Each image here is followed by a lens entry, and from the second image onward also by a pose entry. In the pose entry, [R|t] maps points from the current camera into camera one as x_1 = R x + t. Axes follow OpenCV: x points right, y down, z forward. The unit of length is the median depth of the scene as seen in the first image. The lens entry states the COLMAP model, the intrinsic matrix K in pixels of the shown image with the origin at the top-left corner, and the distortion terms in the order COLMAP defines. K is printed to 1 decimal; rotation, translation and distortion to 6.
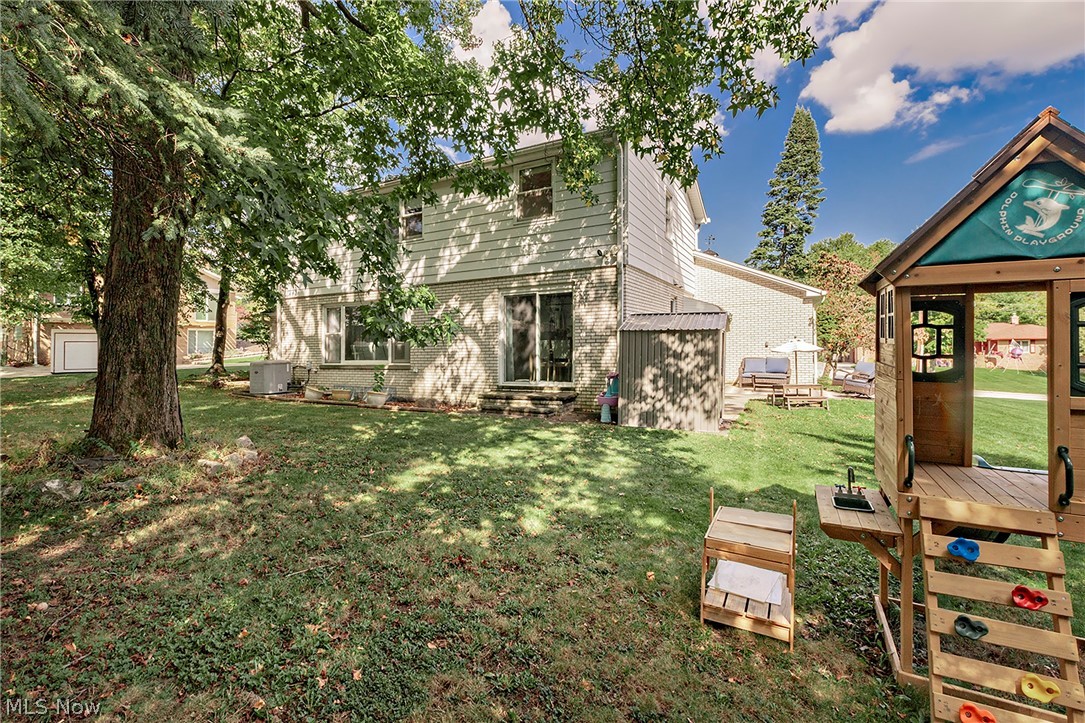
lens RADIAL K [[479.5, 0, 524.4], [0, 479.5, 344.4], [0, 0, 1]] dist [-0.001993, -0.000402]
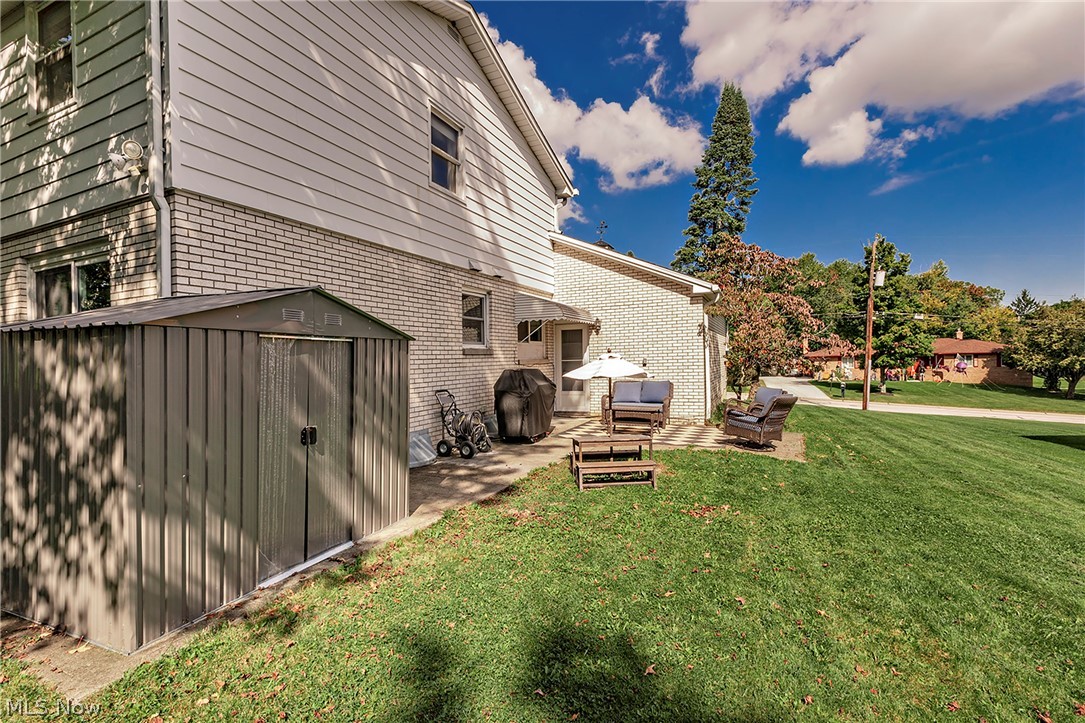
lens RADIAL K [[479.5, 0, 535.0], [0, 479.5, 363.8], [0, 0, 1]] dist [-0.001993, -0.000402]
pose [[0.997294, -0.006677, 0.073212, 0.430854], [0.006292, 0.999965, 0.005490, -0.004310], [-0.073246, -0.005015, 0.997301, 0.447852]]
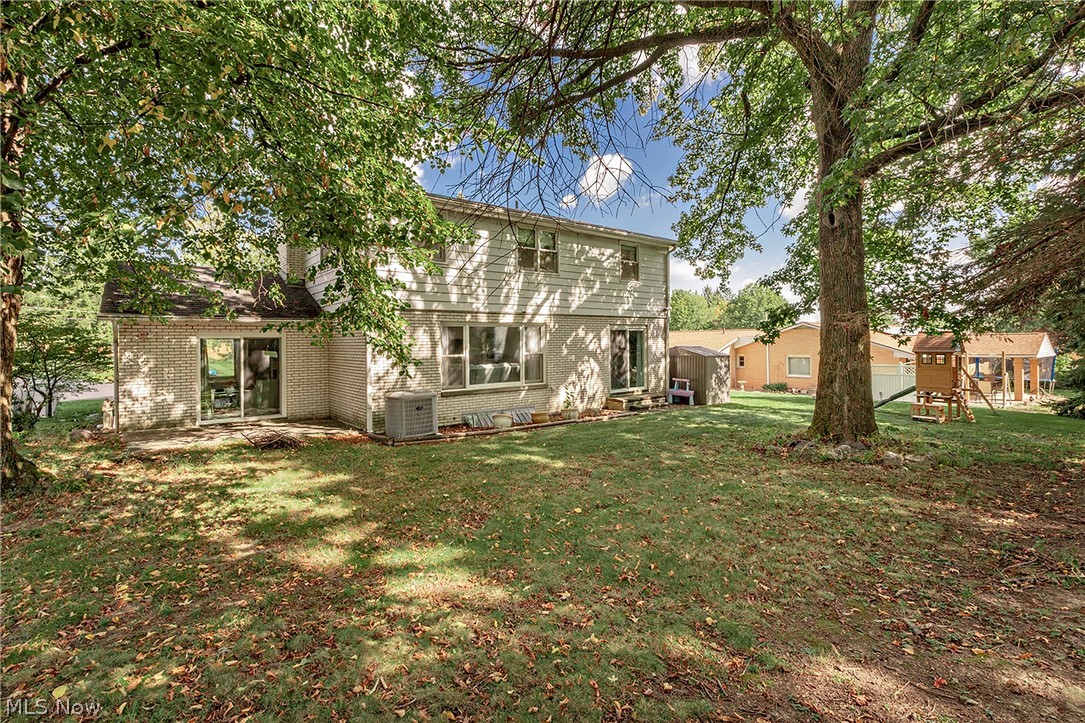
lens RADIAL K [[479.5, 0, 539.4], [0, 479.5, 355.2], [0, 0, 1]] dist [-0.001993, -0.000402]
pose [[0.412267, -0.005655, 0.911045, -1.362751], [0.004491, 0.999981, 0.004174, -0.031528], [-0.911052, 0.002371, 0.412285, 0.591352]]
